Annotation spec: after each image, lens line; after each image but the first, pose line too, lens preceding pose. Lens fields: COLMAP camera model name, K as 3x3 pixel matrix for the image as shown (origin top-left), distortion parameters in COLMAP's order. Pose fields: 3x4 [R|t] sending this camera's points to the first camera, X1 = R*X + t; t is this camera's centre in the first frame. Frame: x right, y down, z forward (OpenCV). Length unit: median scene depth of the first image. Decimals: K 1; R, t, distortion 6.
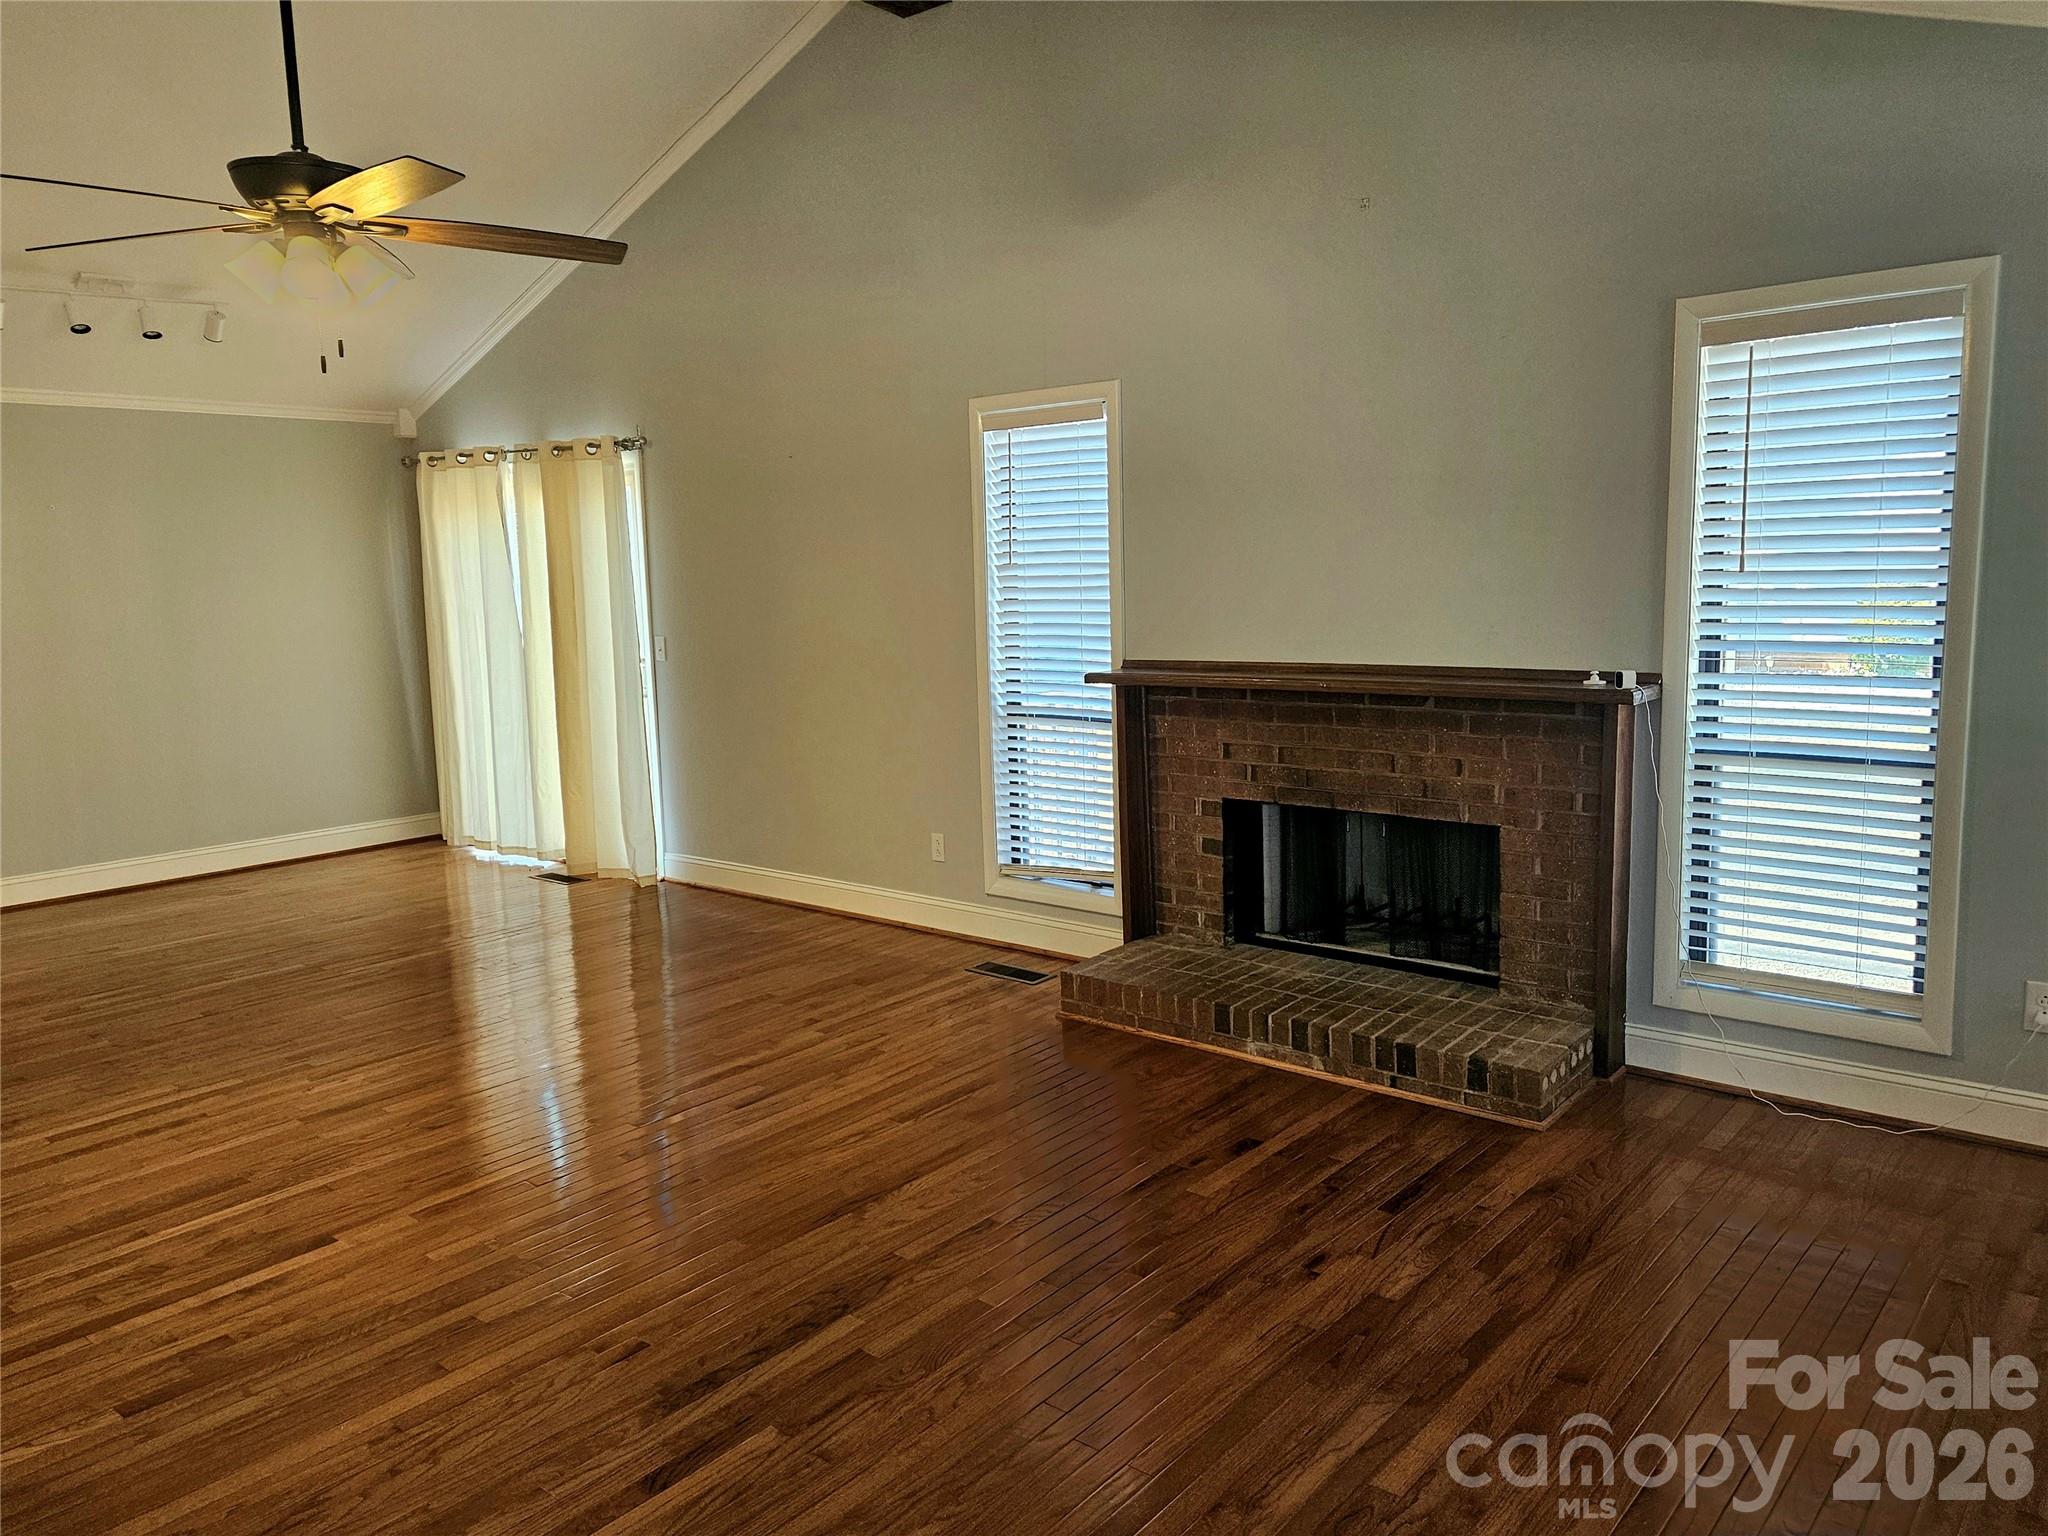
lens RADIAL K [[1476.8, 0, 1024.0], [0, 1476.8, 768.0], [0, 0, 1]] dist [0.054451, -0.002334]
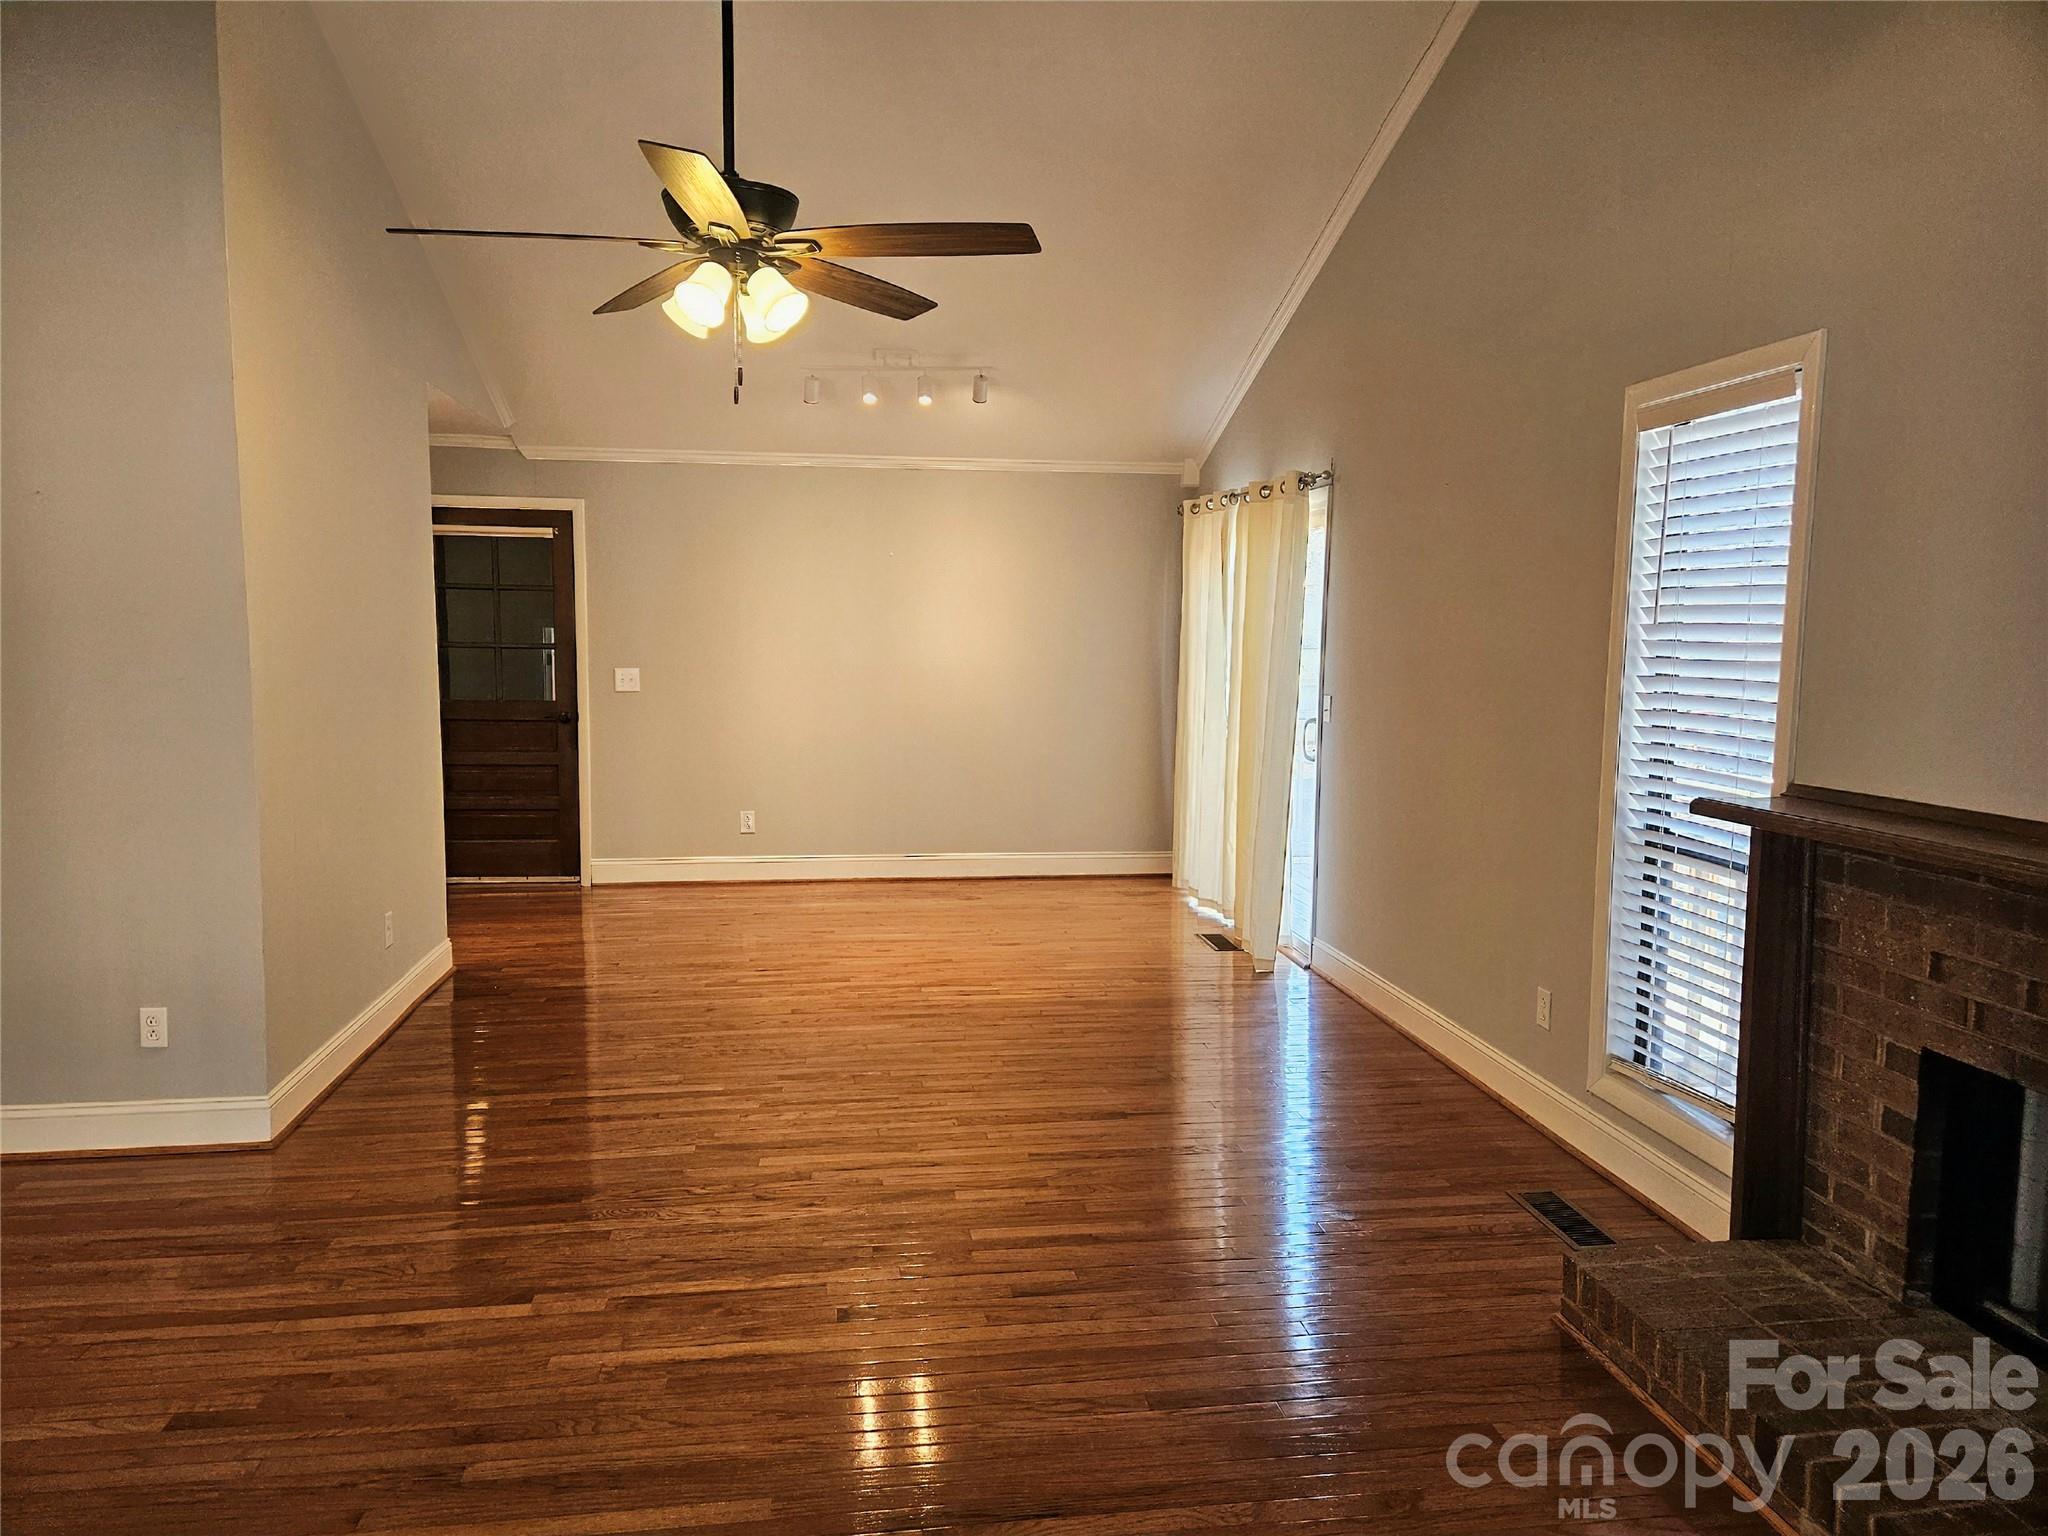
lens RADIAL K [[1364.4, 0, 973.0], [0, 1364.4, 767.6], [0, 0, 1]] dist [0.107116, -0.100023]
pose [[0.736103, 0.104367, -0.668775, 0.209685], [-0.120884, 0.992427, 0.021820, -0.052236], [0.665987, 0.064782, 0.743145, 0.345666]]
